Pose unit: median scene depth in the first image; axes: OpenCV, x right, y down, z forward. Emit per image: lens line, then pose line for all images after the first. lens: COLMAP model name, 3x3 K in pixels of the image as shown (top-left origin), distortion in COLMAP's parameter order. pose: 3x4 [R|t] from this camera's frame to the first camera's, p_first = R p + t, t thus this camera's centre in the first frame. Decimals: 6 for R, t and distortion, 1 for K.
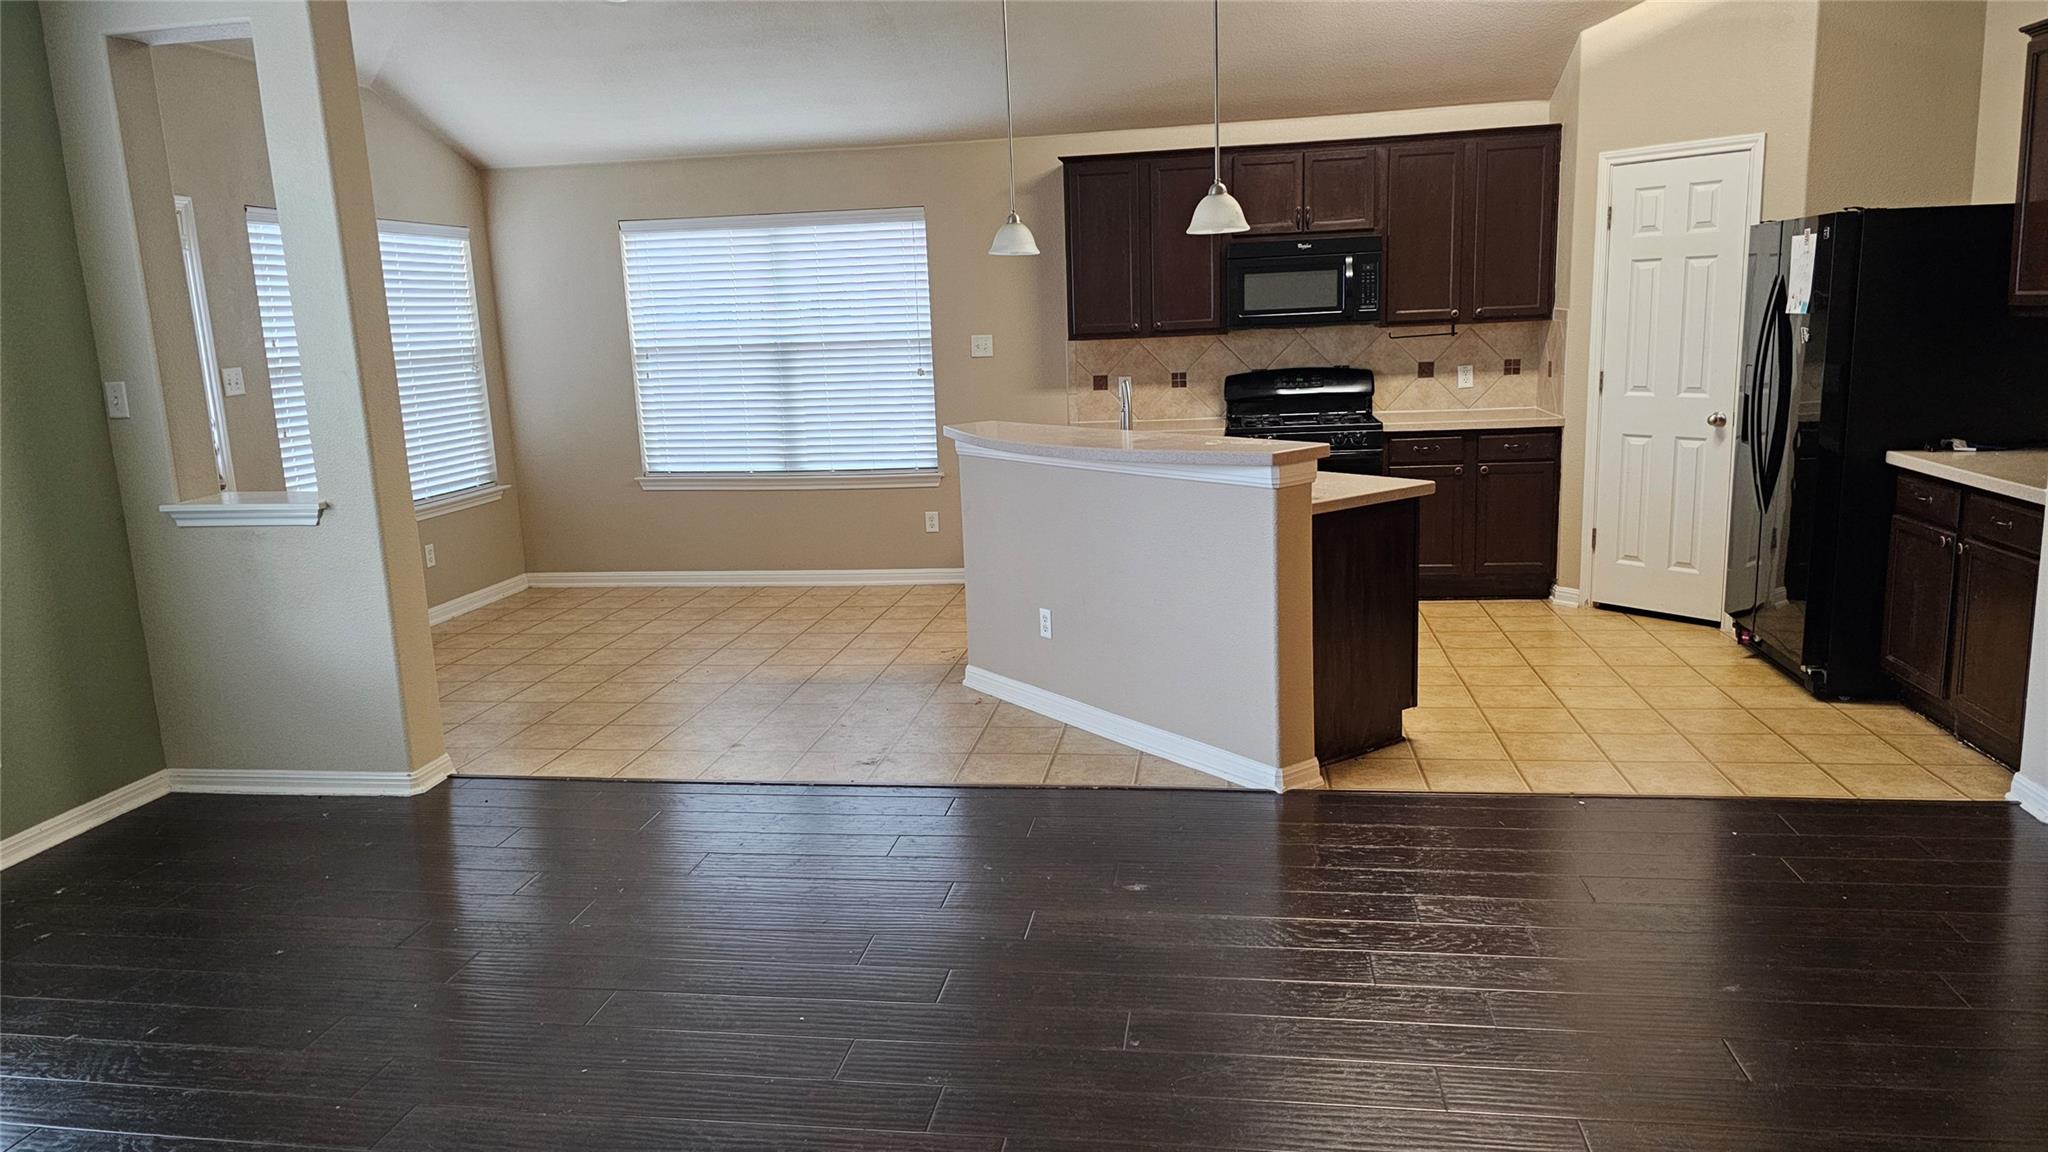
lens RADIAL K [[1420.2, 0, 1024.0], [0, 1420.2, 576.0], [0, 0, 1]] dist [0.006538, 0.000445]
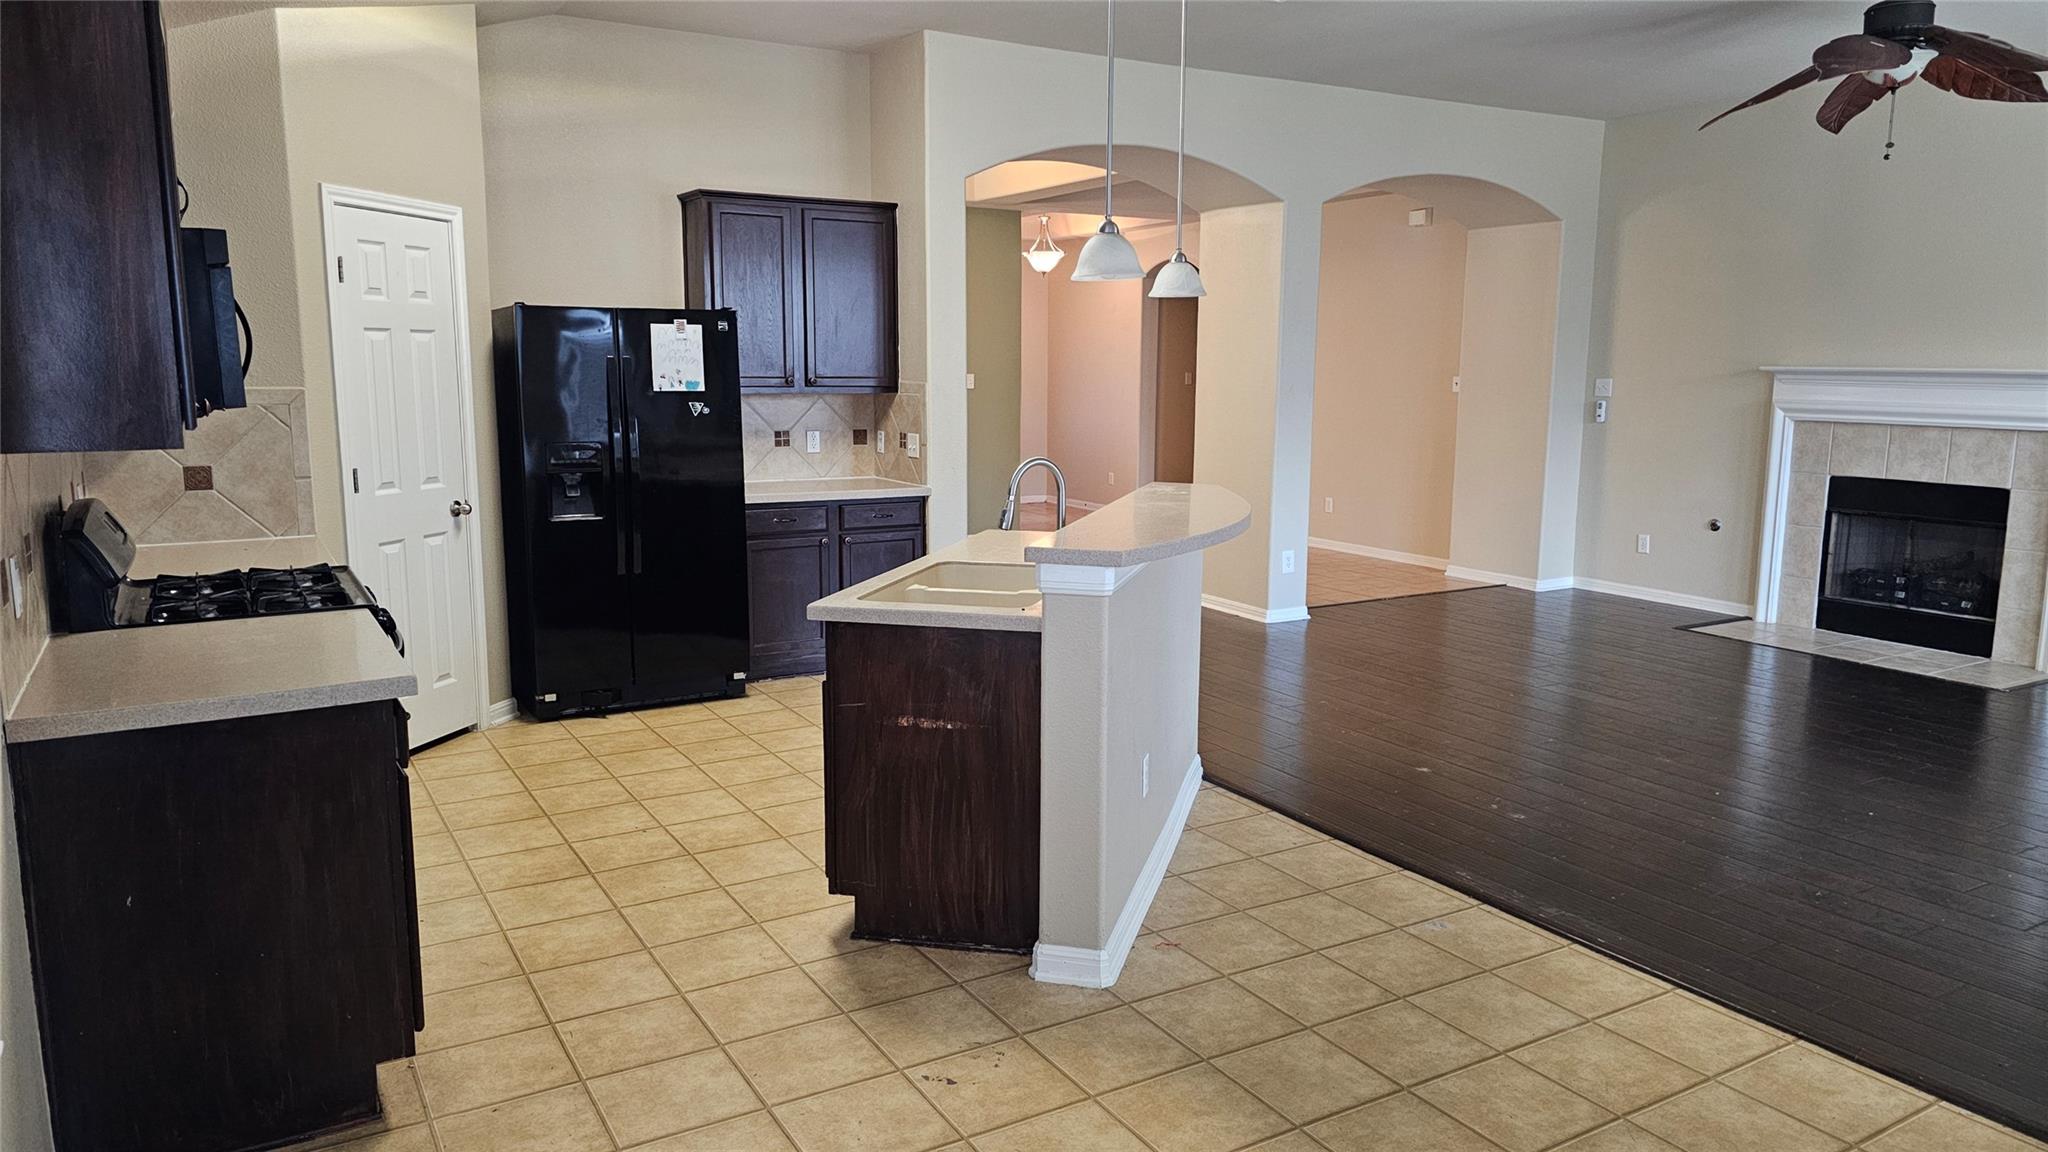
lens RADIAL K [[1357.1, 0, 1024.0], [0, 1357.1, 576.0], [0, 0, 1]] dist [-0.000424, -0.001817]
pose [[-0.643271, -0.082676, 0.761162, -0.483342], [0.162336, 0.956822, 0.241121, -0.254569], [-0.748231, 0.278670, -0.602074, 1.463724]]
